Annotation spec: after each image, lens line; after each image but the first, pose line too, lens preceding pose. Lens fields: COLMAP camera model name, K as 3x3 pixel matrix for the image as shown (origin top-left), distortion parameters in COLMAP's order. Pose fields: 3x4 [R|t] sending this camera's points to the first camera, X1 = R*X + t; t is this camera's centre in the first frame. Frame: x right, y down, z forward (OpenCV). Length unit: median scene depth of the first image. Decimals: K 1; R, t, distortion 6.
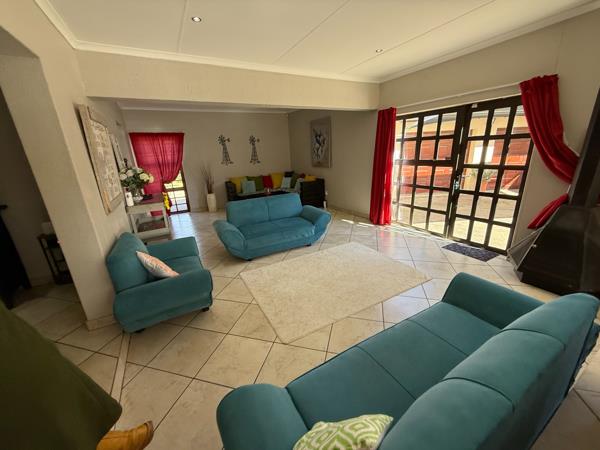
lens RADIAL K [[237.0, 0, 297.6], [0, 237.0, 224.5], [0, 0, 1]] dist [-0.001371, -0.000961]
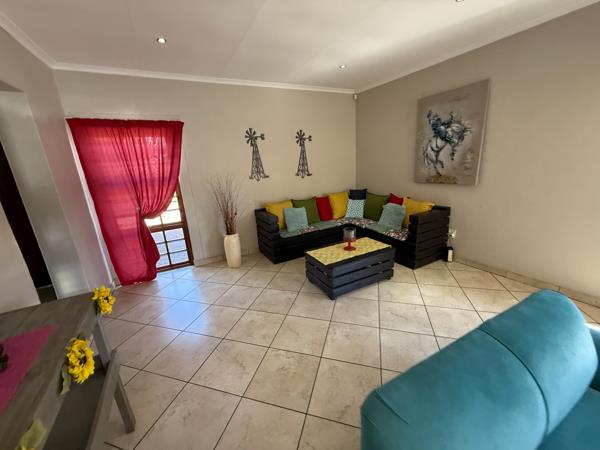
lens RADIAL K [[237.0, 0, 298.4], [0, 237.0, 224.5], [0, 0, 1]] dist [-0.001371, -0.000961]
pose [[0.999718, -0.002370, -0.023611, -0.197382], [0.001560, 0.999411, -0.034272, -0.131203], [0.023678, 0.034225, 0.999134, 0.455452]]
